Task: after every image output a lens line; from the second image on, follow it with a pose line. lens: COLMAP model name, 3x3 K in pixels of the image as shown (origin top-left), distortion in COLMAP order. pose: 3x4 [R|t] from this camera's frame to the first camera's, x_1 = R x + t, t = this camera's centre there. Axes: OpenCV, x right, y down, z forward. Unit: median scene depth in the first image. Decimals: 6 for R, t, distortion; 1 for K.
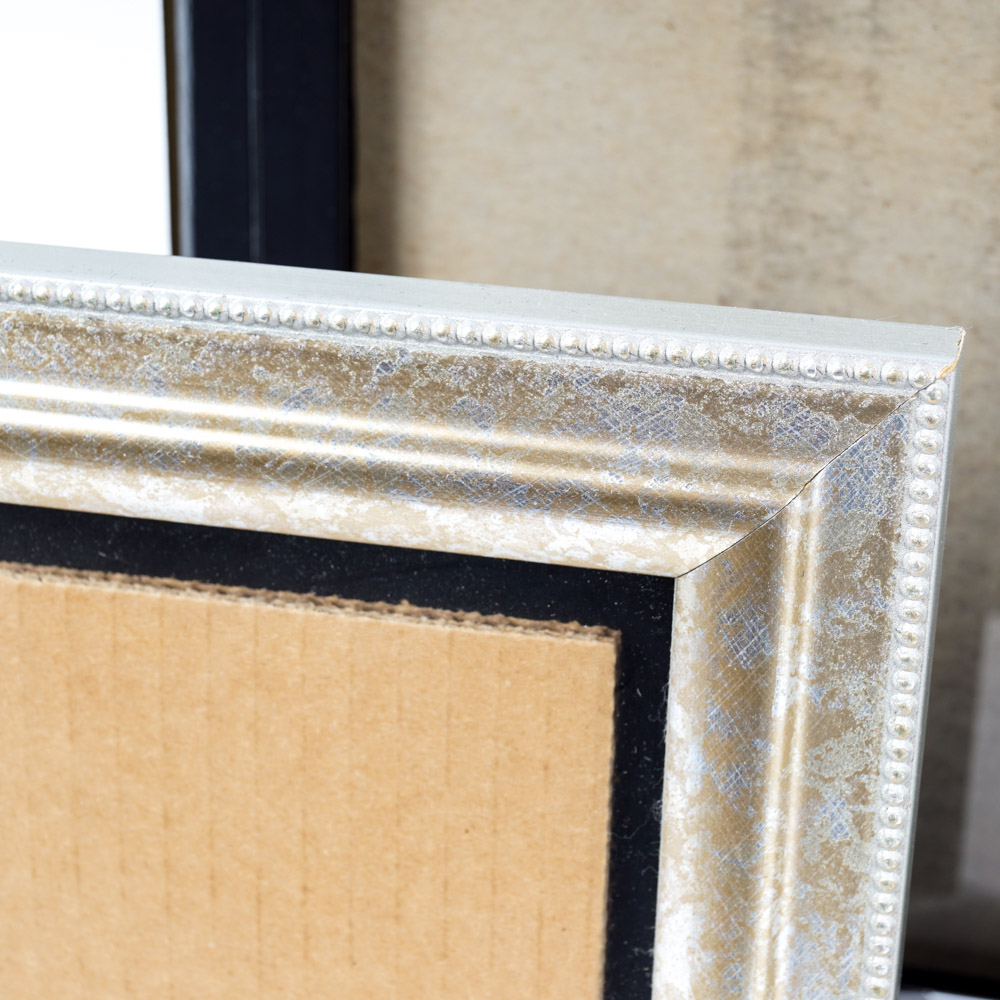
lens RADIAL K [[2817.3, 0, 500.0], [0, 2817.3, 500.0], [0, 0, 1]] dist [-0.028124, 0.081211]
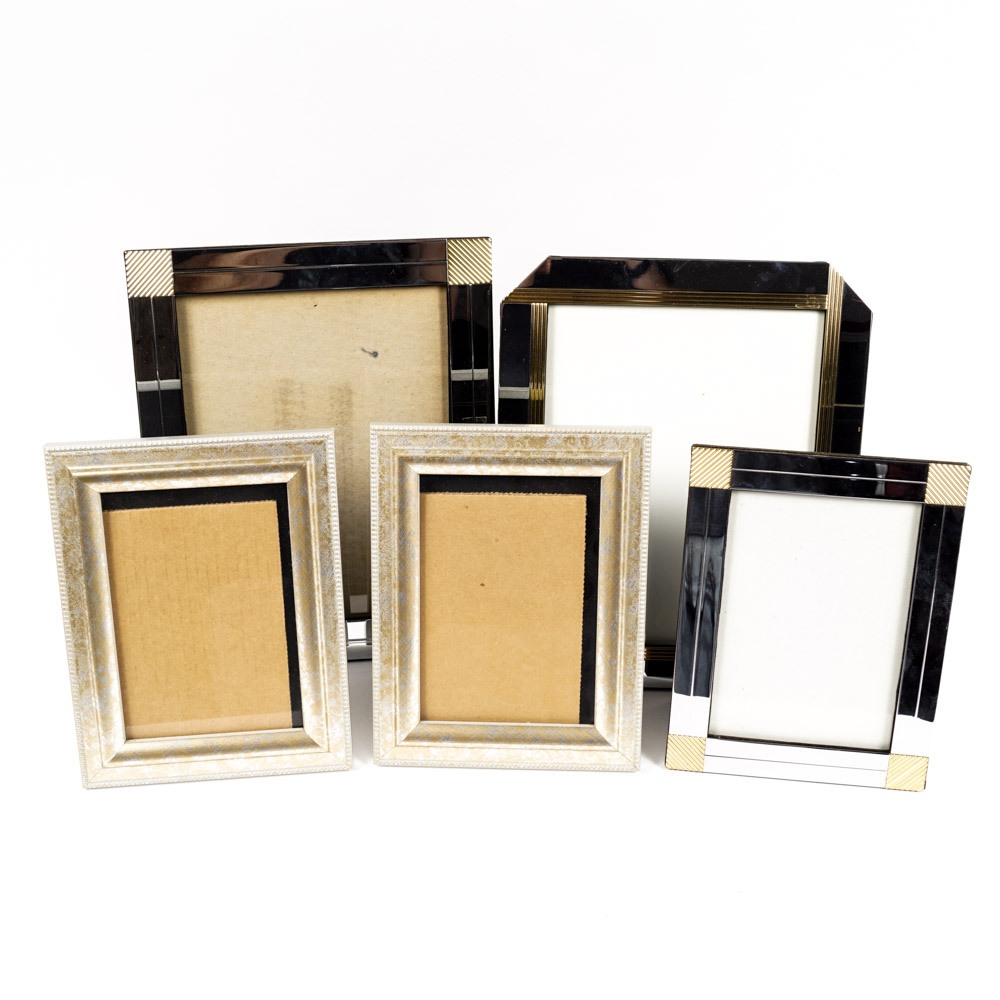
lens RADIAL K [[1282.3, 0, 500.0], [0, 1282.3, 500.0], [0, 0, 1]] dist [0.003012, -0.009961]
pose [[0.940659, -0.131213, 0.312961, -0.315664], [0.180442, 0.974442, -0.133803, 0.448883], [-0.287406, 0.182334, 0.940294, -1.348571]]
